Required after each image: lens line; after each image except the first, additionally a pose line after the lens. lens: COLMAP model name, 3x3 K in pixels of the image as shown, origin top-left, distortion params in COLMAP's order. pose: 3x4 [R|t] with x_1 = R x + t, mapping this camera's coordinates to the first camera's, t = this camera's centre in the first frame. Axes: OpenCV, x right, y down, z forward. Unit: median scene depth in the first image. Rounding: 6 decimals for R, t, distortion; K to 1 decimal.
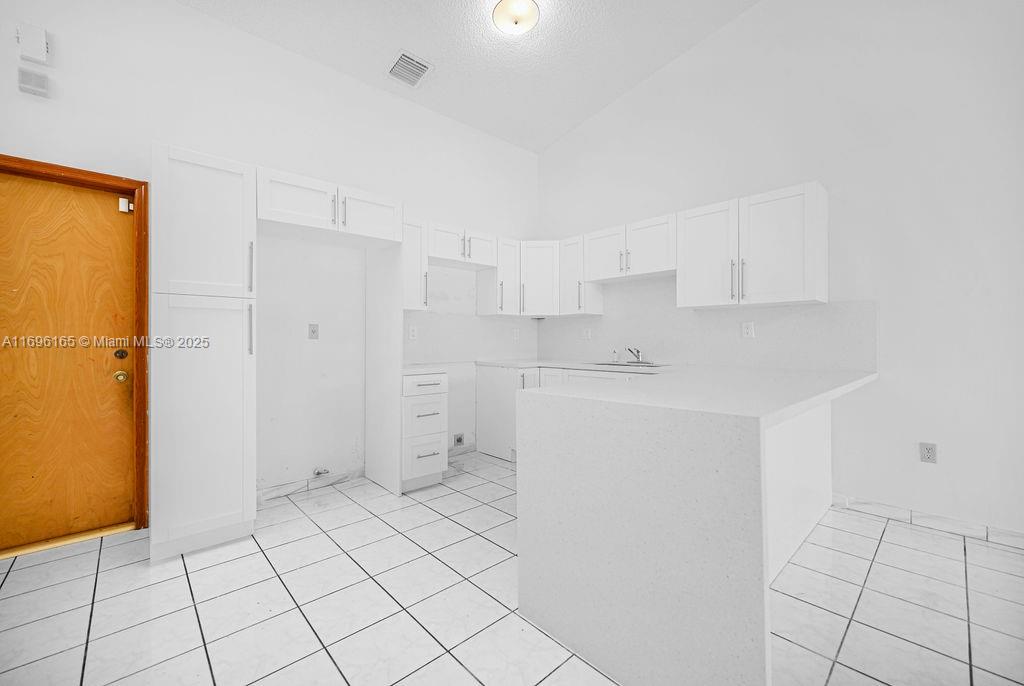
lens RADIAL K [[415.7, 0, 520.5], [0, 415.7, 339.0], [0, 0, 1]] dist [-0.003280, 0.000188]
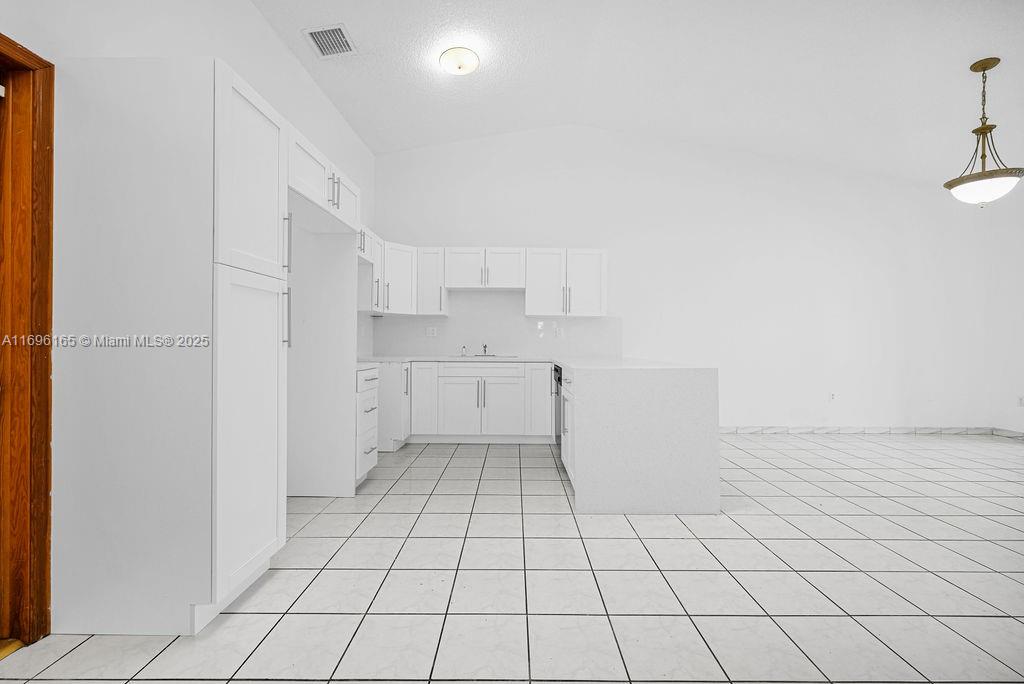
lens RADIAL K [[415.7, 0, 509.4], [0, 415.7, 339.5], [0, 0, 1]] dist [-0.003280, 0.000188]
pose [[0.683462, 0.011786, 0.729891, -0.601308], [-0.012668, 0.999911, -0.004284, 0.012183], [-0.729876, -0.006319, 0.683551, 0.066219]]
